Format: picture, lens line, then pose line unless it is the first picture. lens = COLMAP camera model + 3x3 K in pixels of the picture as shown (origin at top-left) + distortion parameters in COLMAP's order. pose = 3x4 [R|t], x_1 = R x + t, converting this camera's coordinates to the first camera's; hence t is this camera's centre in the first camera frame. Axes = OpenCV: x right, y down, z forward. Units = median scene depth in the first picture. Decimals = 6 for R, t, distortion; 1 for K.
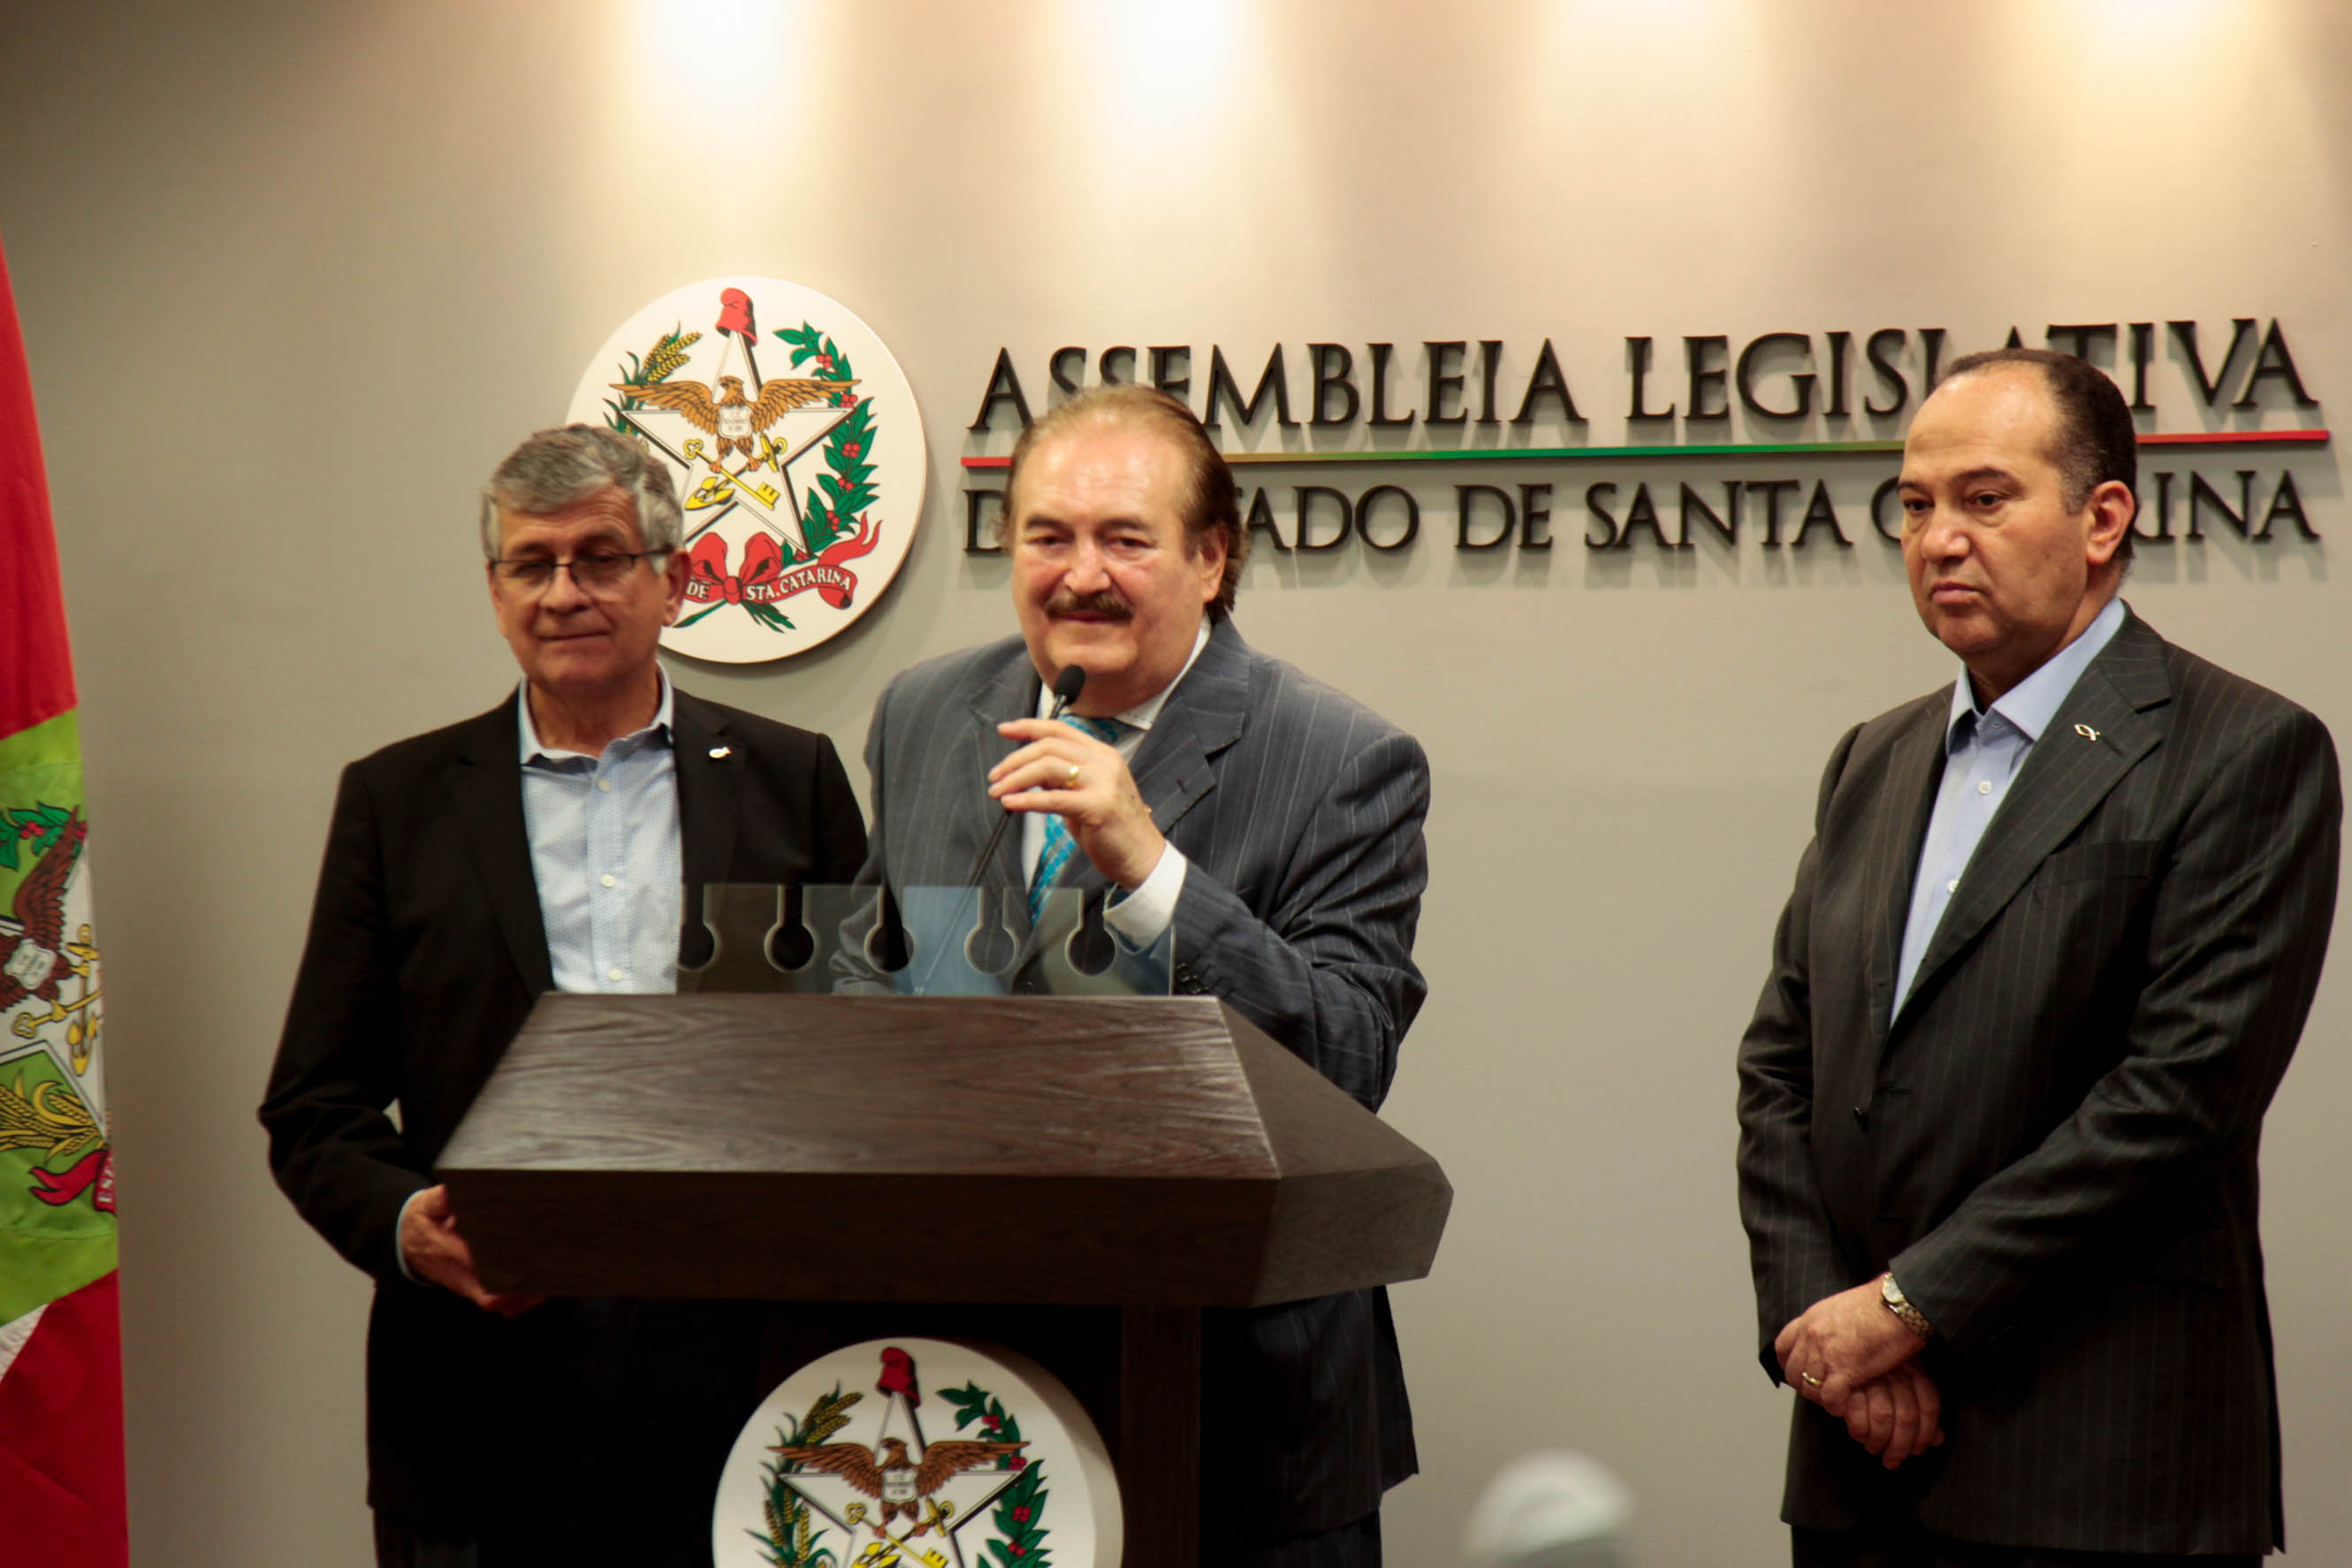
lens RADIAL K [[7200.8, 0, 1225.6], [0, 7200.8, 776.9], [0, 0, 1]] dist [0.758769, -2.607698]
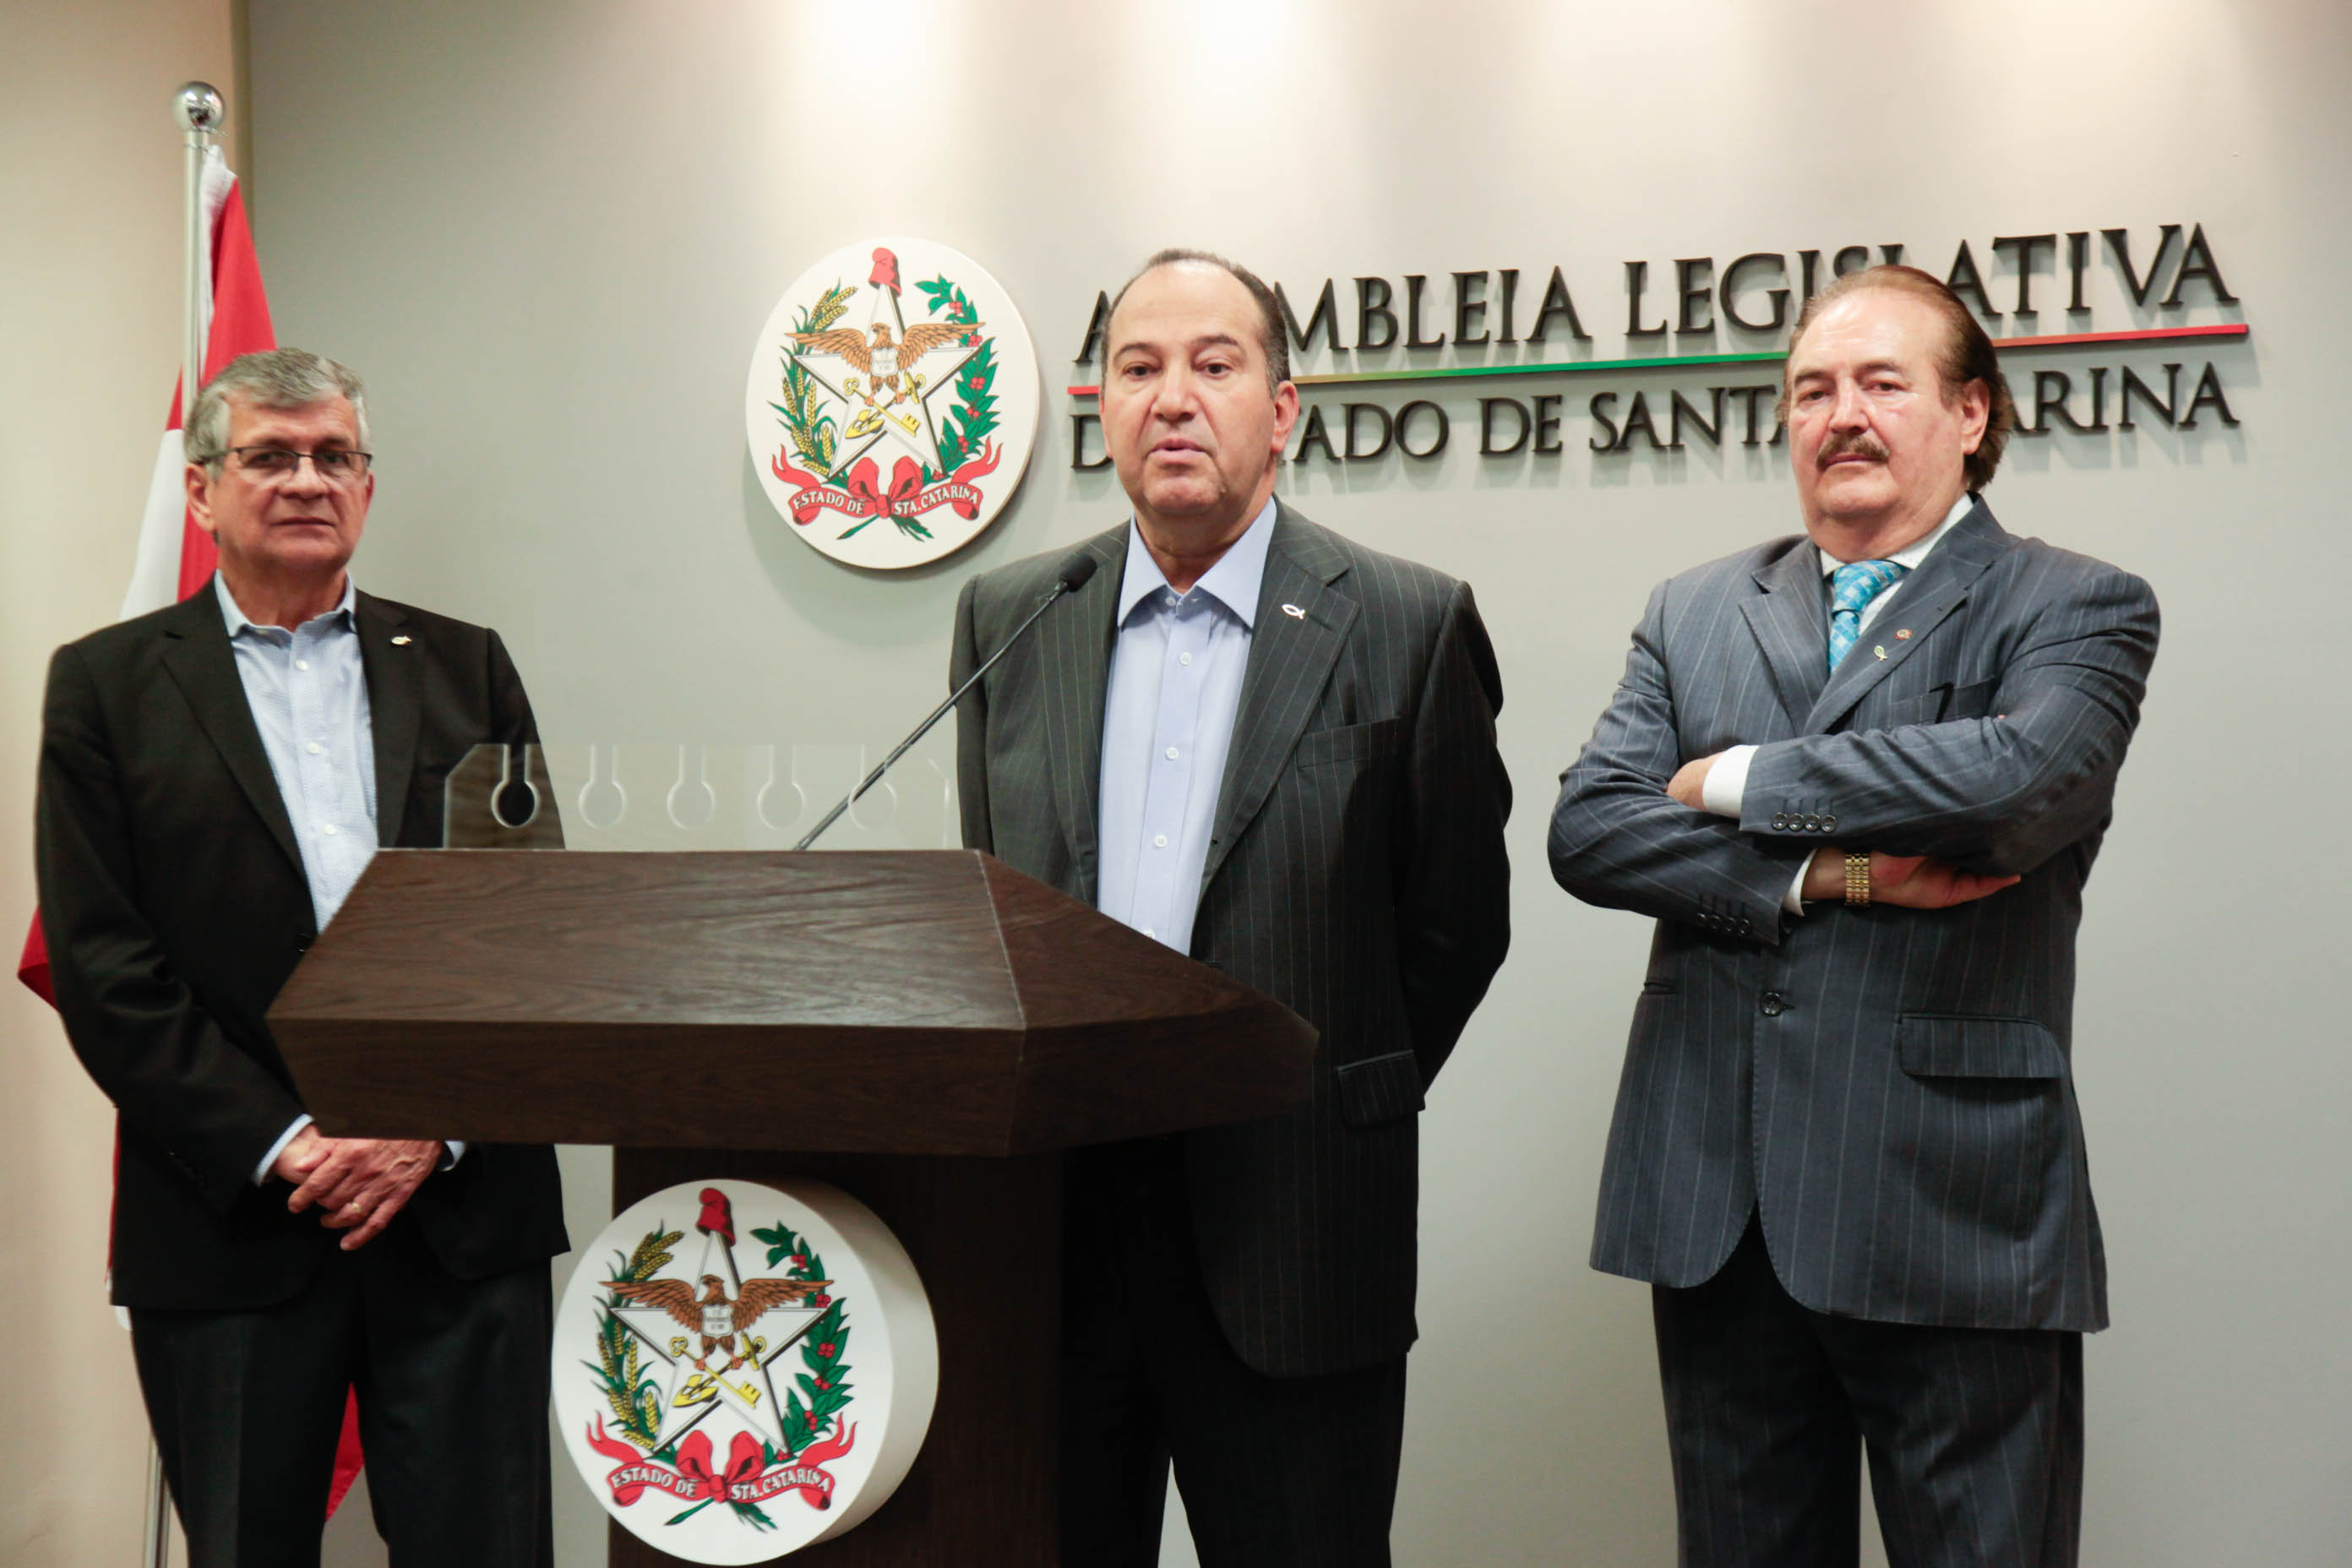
lens RADIAL K [[4592.1, 0, 1217.6], [0, 4592.1, 793.6], [0, 0, 1]] dist [0.288800, -0.124820]
pose [[0.989936, -0.008548, -0.141254, 0.093791], [0.010884, 0.999816, 0.015774, 0.009884], [0.141094, -0.017152, 0.989848, 0.279504]]
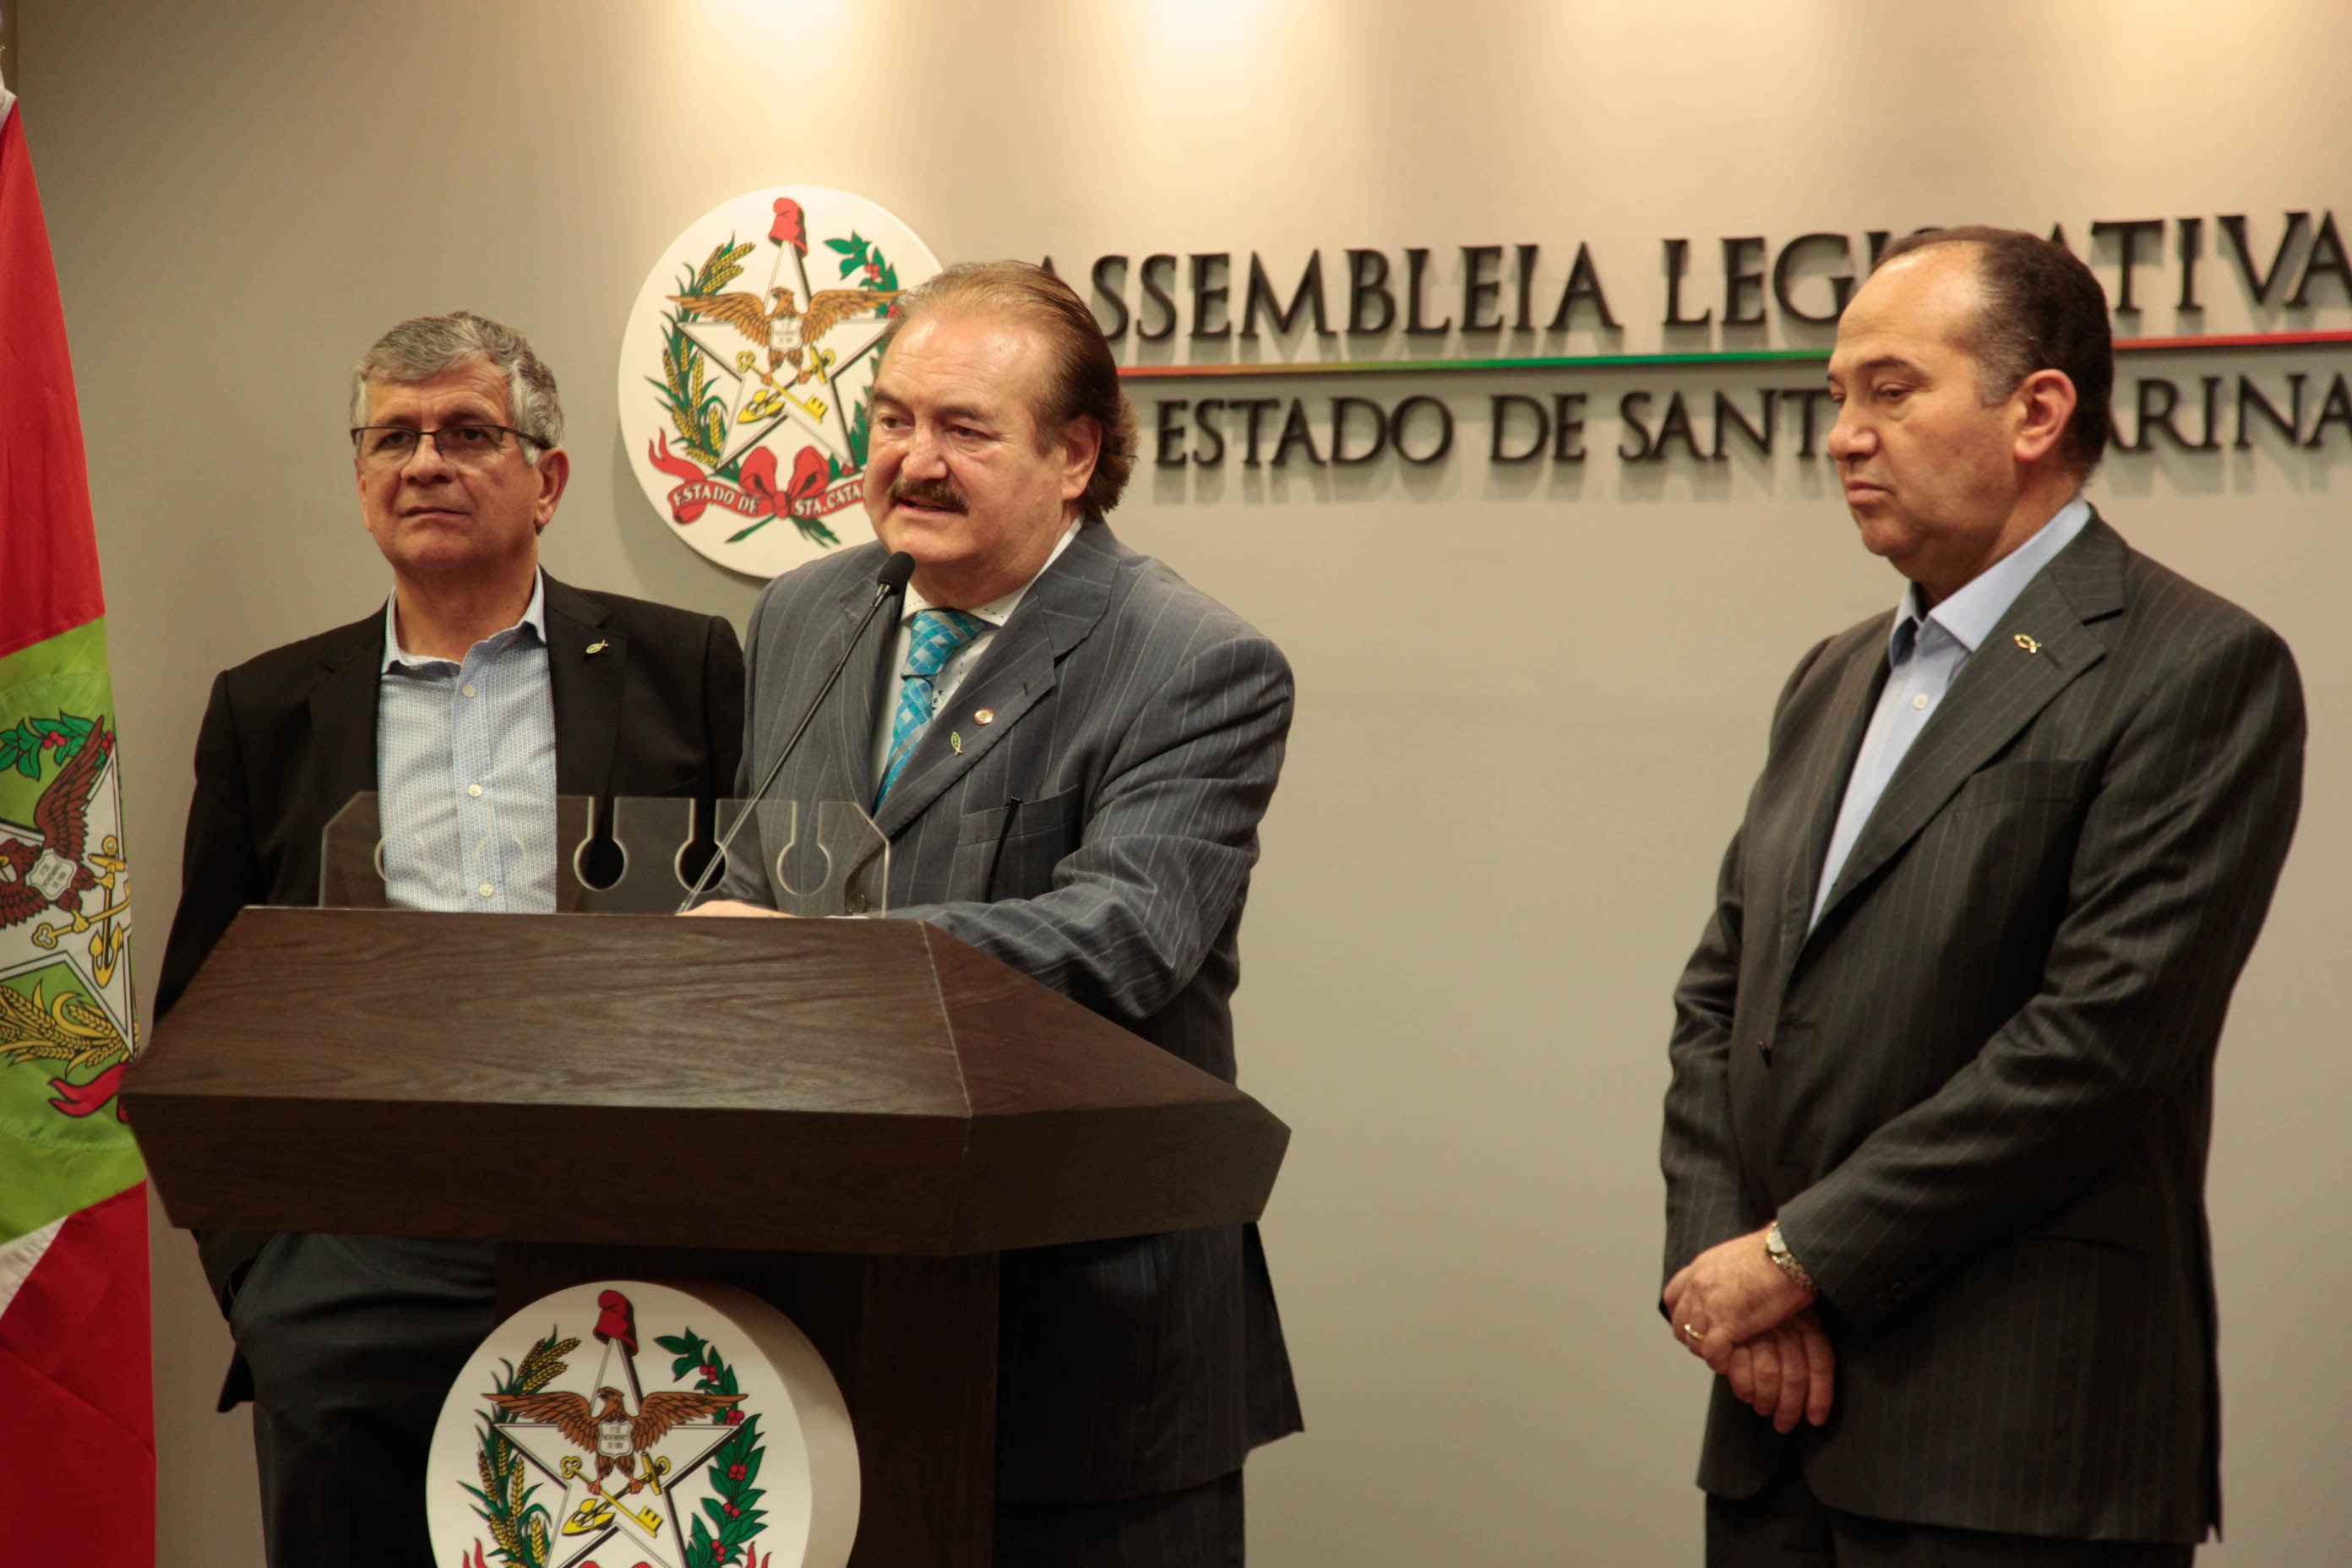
lens RADIAL K [[6284.5, 0, 1228.3], [0, 6284.5, 828.4], [0, 0, 1]] dist [0.504344, 1.028045]
pose [[0.991685, 0.008646, -0.128400, 0.107022], [-0.006794, 0.999867, 0.014855, 0.005297], [0.128511, -0.013859, 0.991611, 0.160148]]
